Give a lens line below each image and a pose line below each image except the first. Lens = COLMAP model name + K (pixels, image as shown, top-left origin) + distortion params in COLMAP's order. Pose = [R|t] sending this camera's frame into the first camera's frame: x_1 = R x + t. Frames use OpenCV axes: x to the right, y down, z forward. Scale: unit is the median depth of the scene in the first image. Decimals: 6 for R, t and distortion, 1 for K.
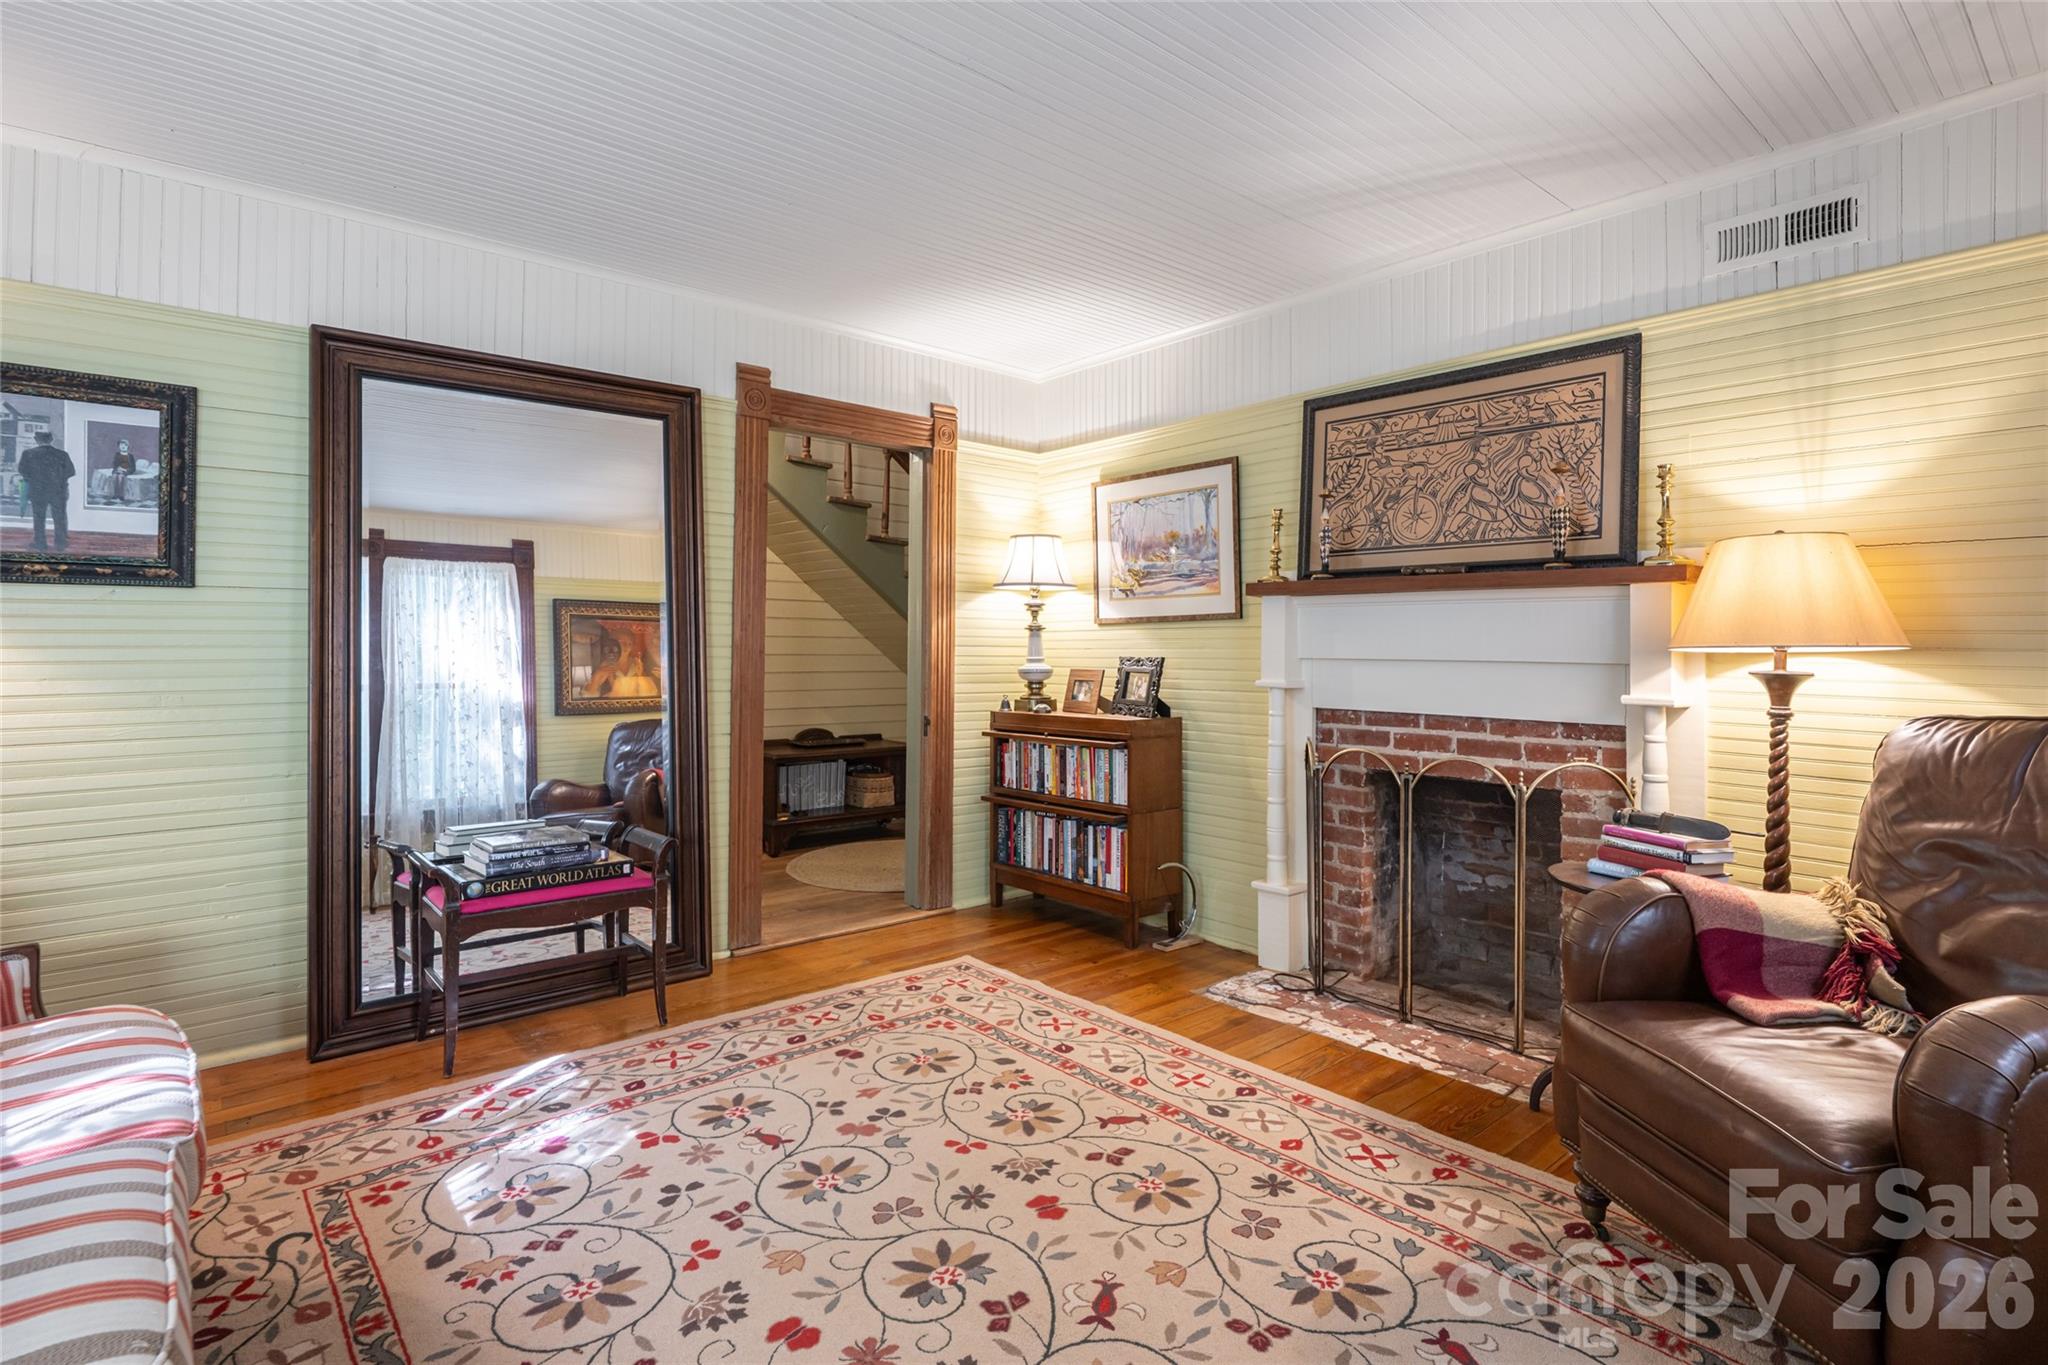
lens RADIAL K [[1008.2, 0, 1024.2], [0, 1008.2, 664.2], [0, 0, 1]] dist [-0.003454, 0.000331]
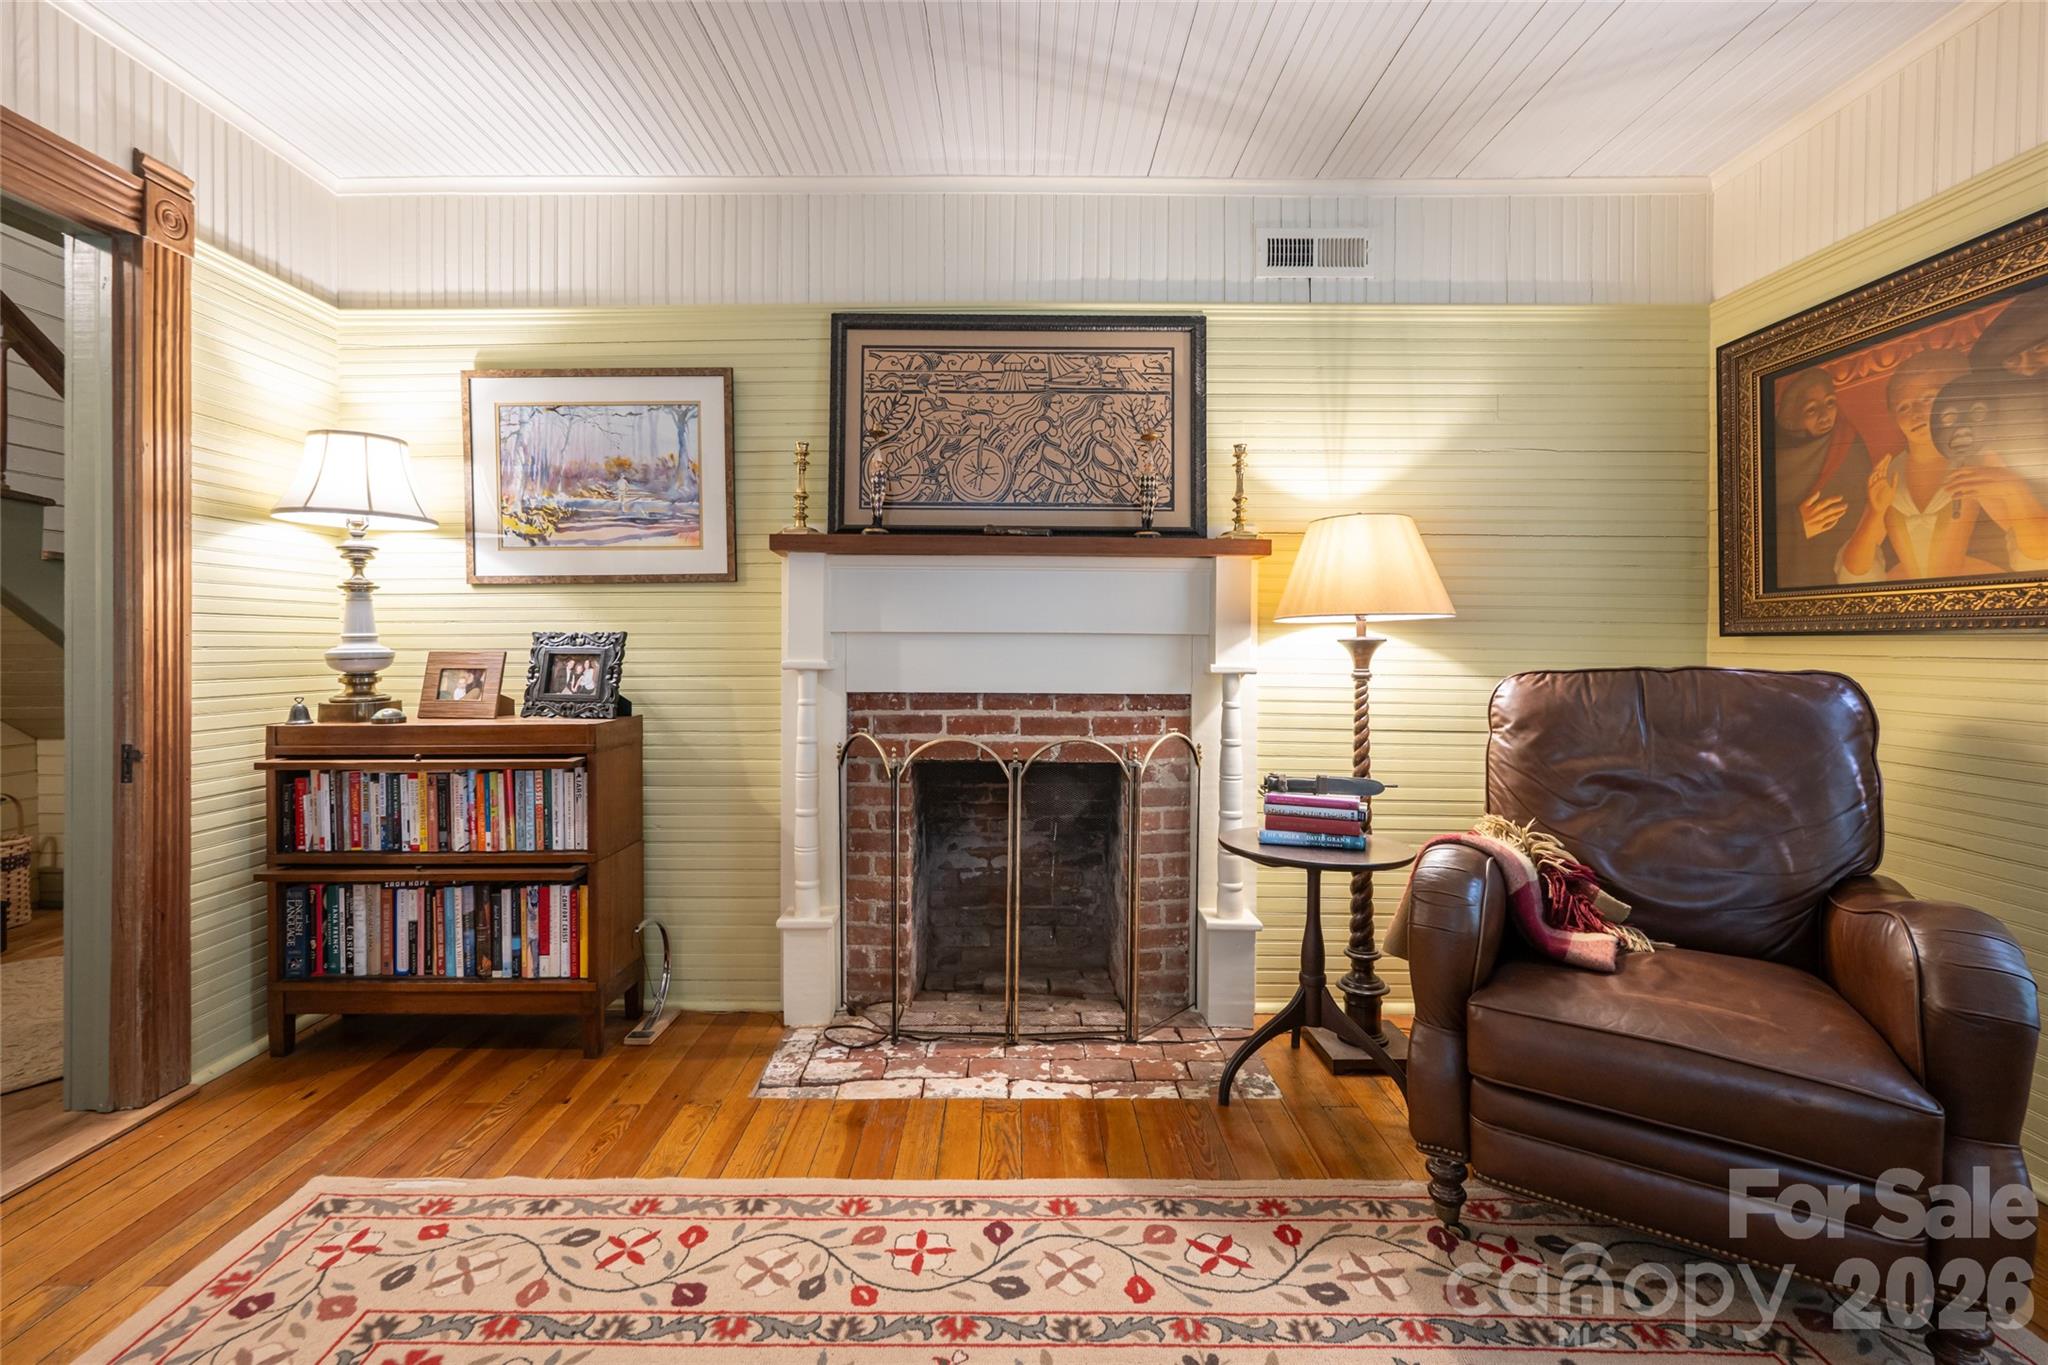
lens RADIAL K [[916.1, 0, 1014.7], [0, 916.1, 656.3], [0, 0, 1]] dist [-0.002283, 0.001711]
pose [[0.660060, -0.018707, 0.750980, -0.188249], [0.013121, 0.999824, 0.013373, 0.005721], [-0.751099, 0.001026, 0.660189, 0.419283]]
